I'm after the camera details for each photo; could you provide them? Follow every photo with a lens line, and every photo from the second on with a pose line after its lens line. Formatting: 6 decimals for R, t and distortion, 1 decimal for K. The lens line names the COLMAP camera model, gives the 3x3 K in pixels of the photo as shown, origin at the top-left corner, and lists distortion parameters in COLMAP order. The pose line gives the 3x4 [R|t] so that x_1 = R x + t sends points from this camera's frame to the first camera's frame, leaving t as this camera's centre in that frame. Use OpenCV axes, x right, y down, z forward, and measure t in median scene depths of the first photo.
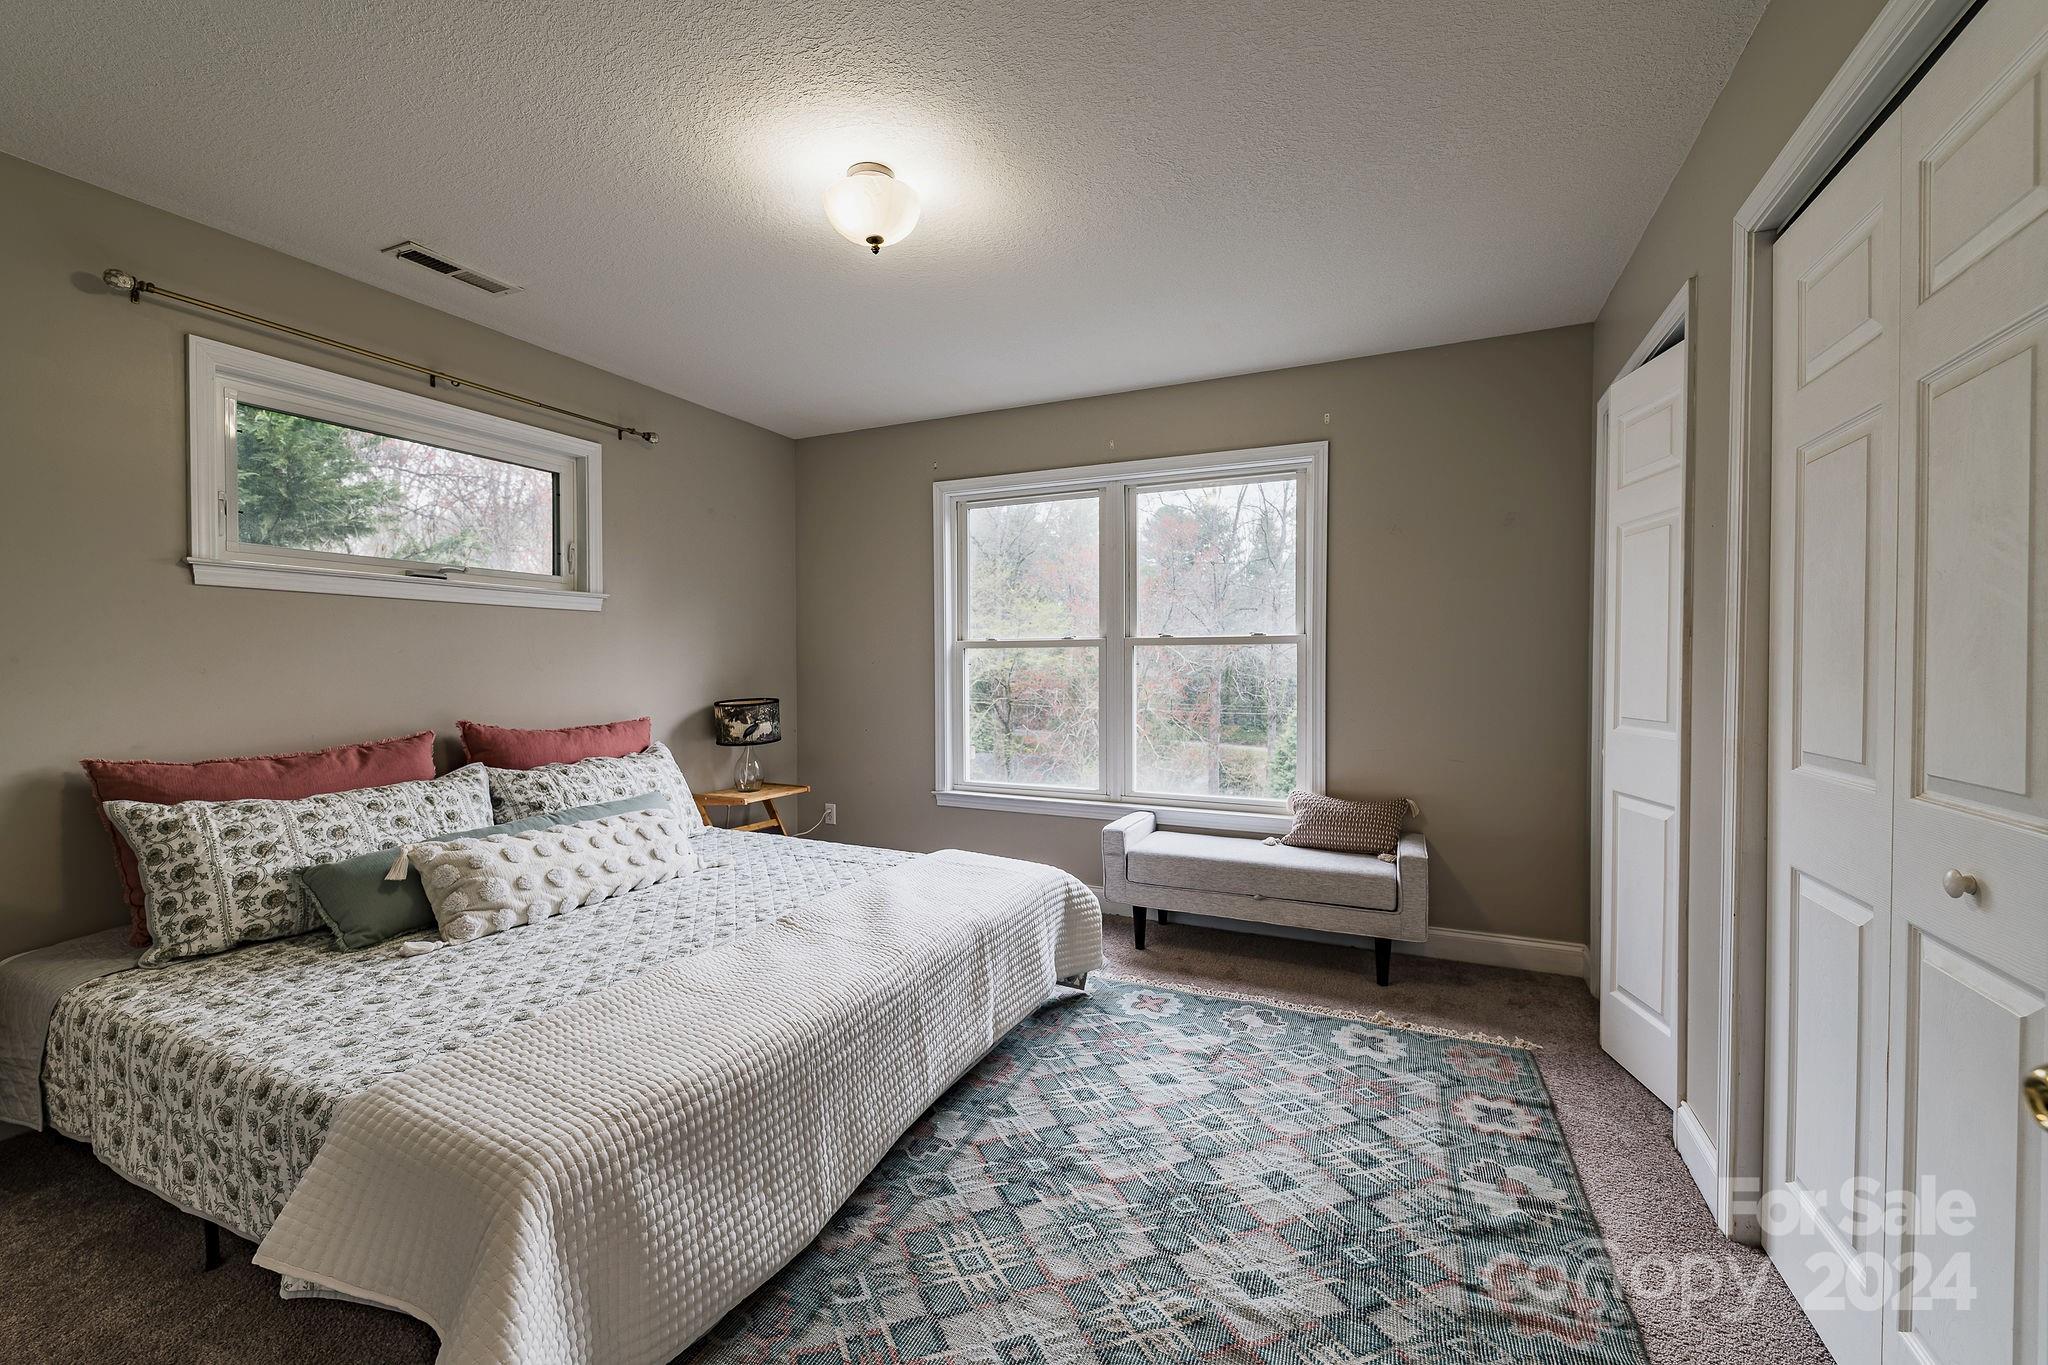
lens RADIAL K [[841.1, 0, 1038.2], [0, 841.1, 679.3], [0, 0, 1]] dist [0.010345, -0.005239]
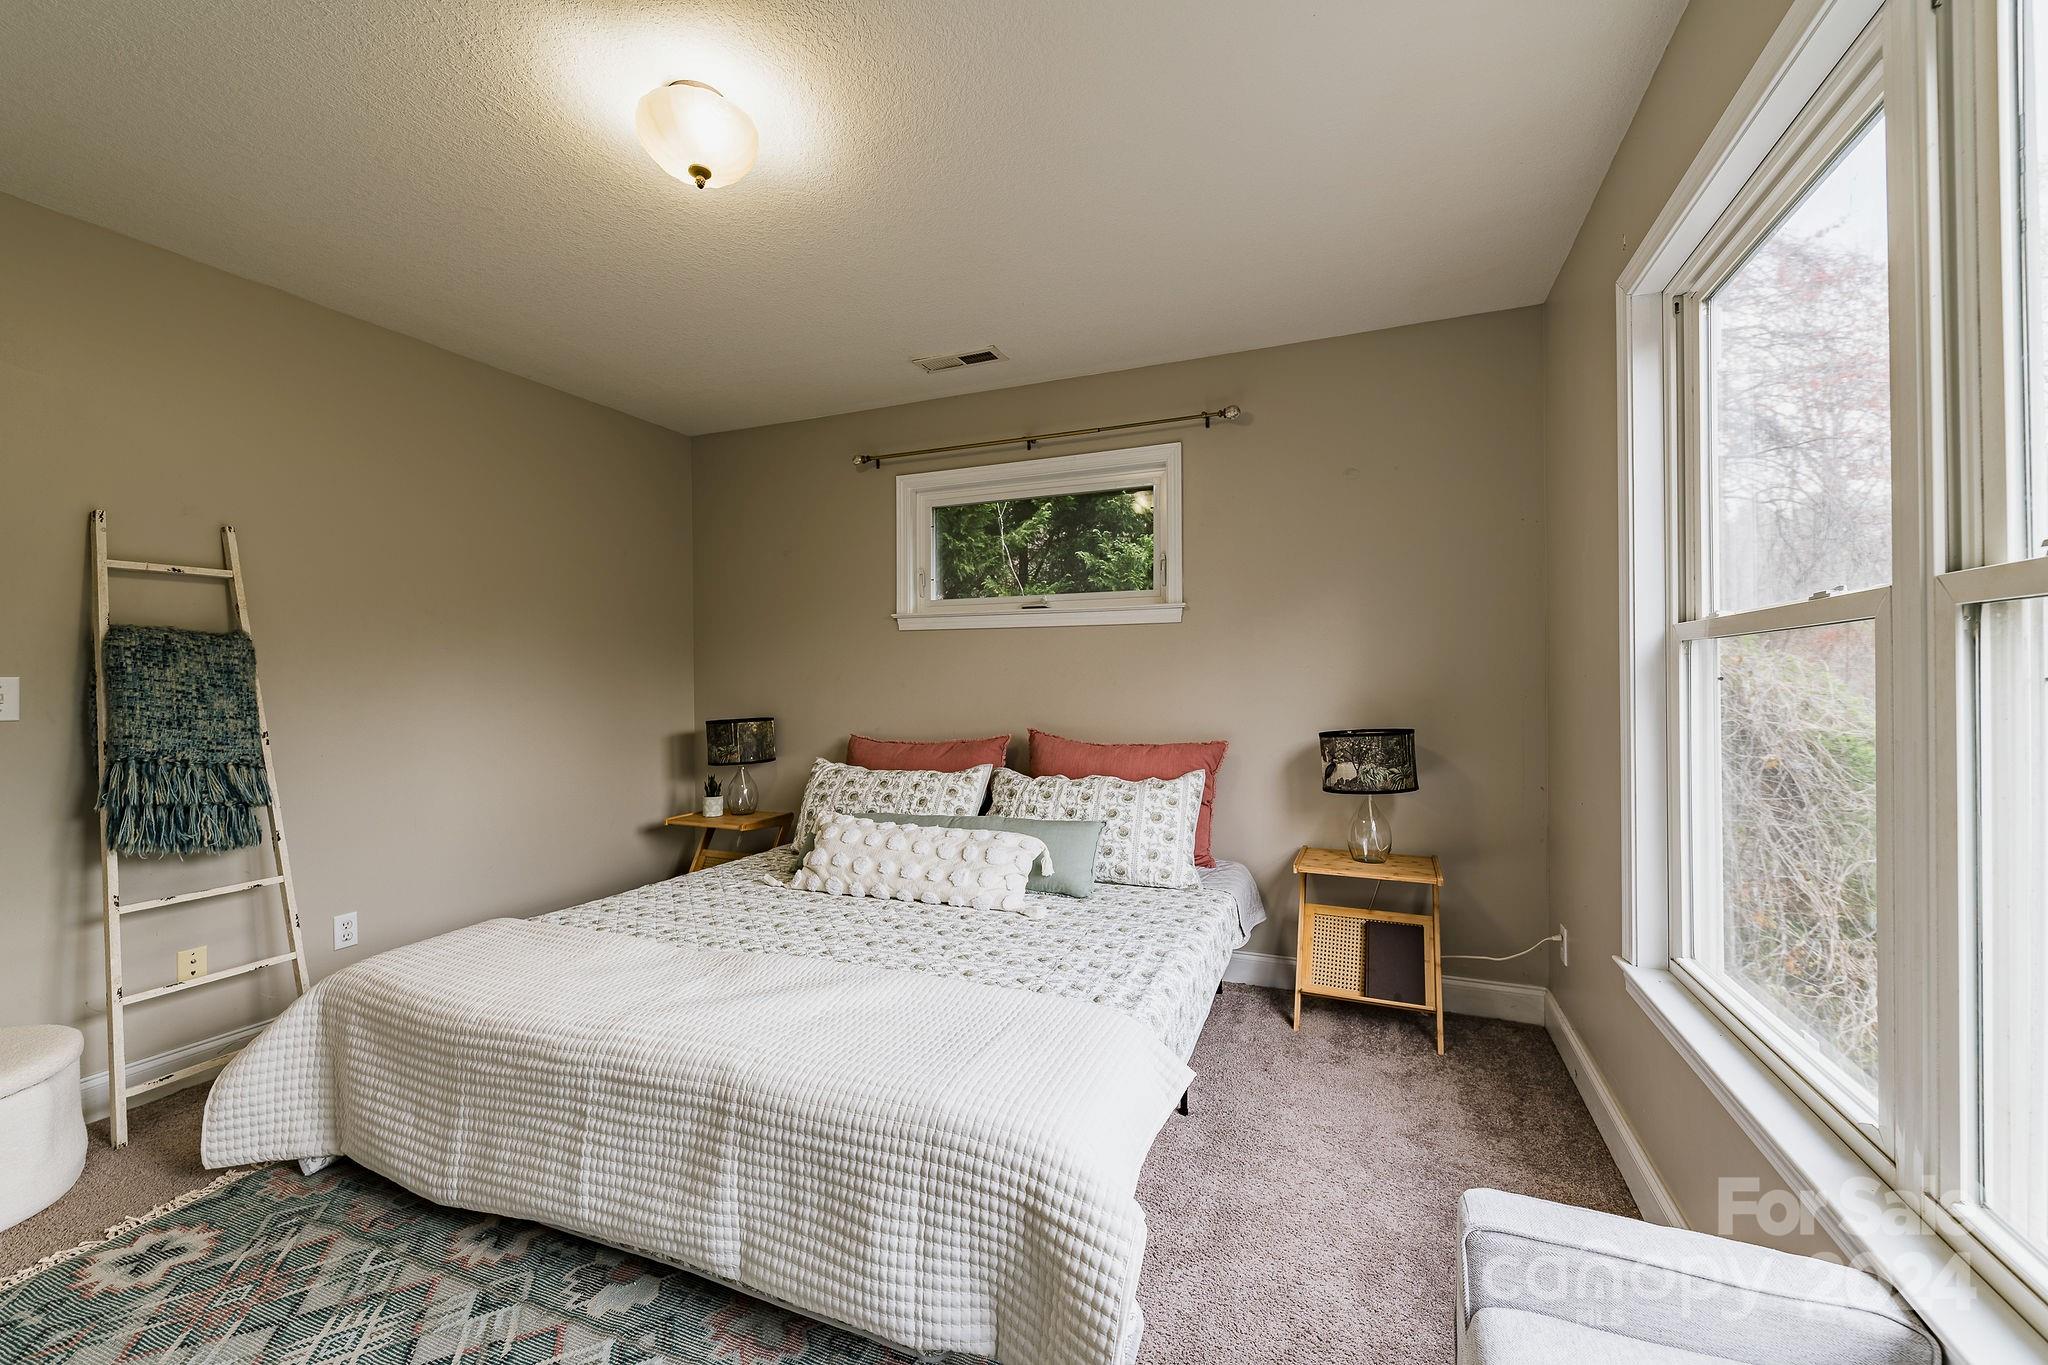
lens RADIAL K [[841.1, 0, 1031.6], [0, 841.1, 675.7], [0, 0, 1]] dist [0.010345, -0.005239]
pose [[0.011915, -0.001446, -0.999928, 0.607663], [-0.014760, 0.999890, -0.001622, -0.027489], [0.999820, 0.014778, 0.011892, 1.249090]]
